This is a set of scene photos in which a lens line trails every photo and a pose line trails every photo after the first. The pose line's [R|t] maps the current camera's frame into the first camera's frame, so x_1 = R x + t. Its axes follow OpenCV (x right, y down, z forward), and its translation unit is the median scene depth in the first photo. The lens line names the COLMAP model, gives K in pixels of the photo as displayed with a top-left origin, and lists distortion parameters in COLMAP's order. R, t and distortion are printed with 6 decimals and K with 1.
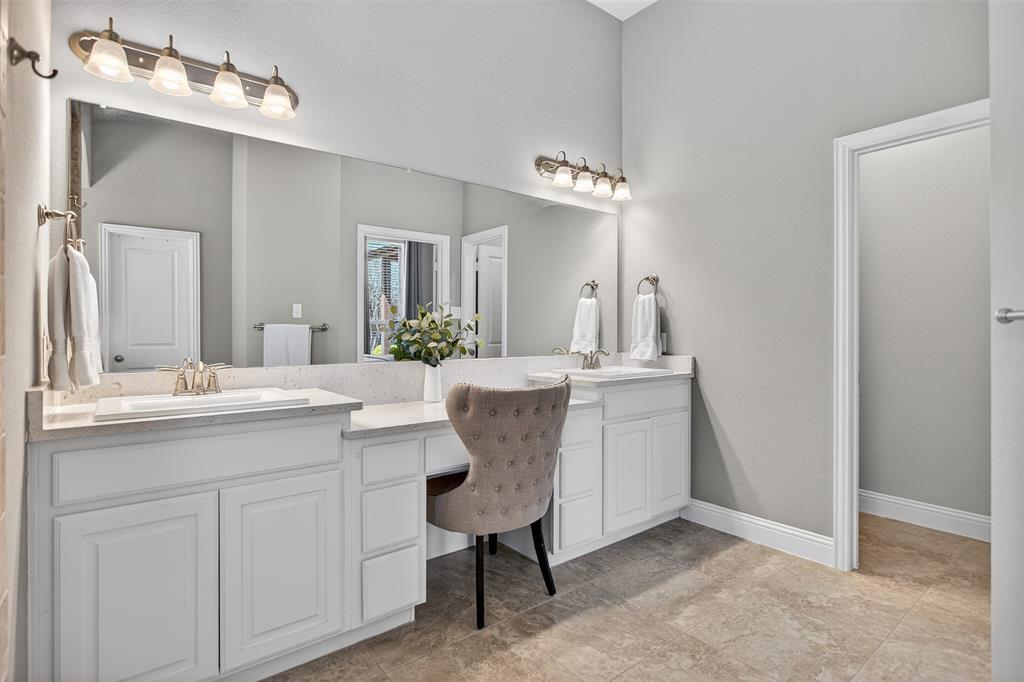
lens RADIAL K [[504.3, 0, 506.7], [0, 504.3, 340.6], [0, 0, 1]] dist [-0.012224, 0.000799]
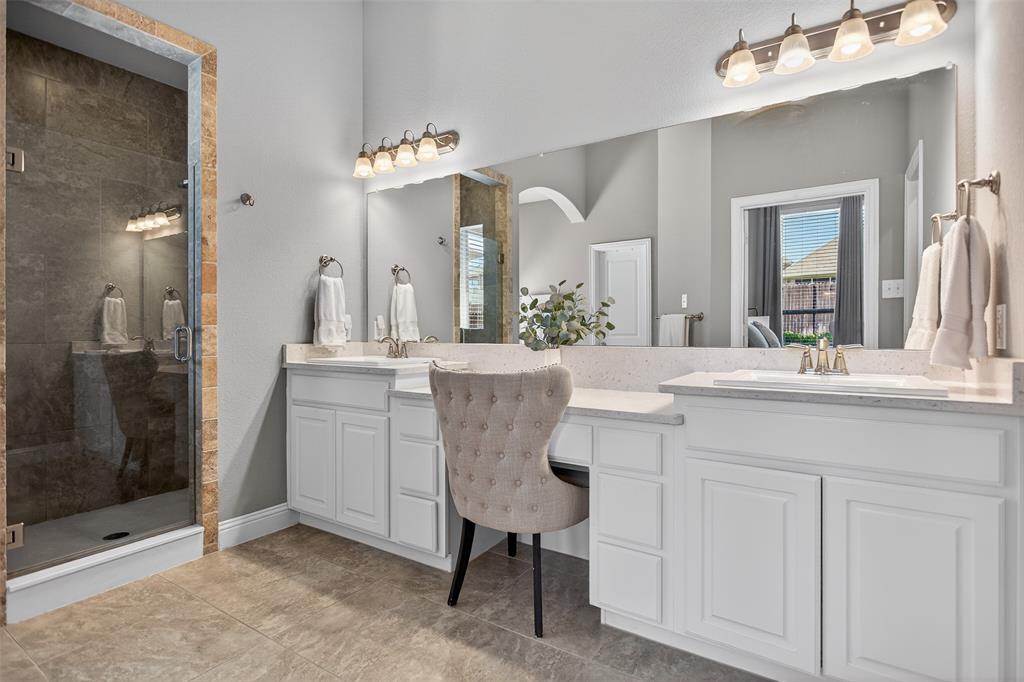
lens RADIAL K [[524.8, 0, 510.8], [0, 524.8, 317.1], [0, 0, 1]] dist [0.002199, 0.000441]
pose [[0.318846, 0.000211, -0.947807, 0.764738], [0.000716, 1.000000, 0.000463, -0.009779], [0.947806, -0.000827, 0.318846, 0.595199]]
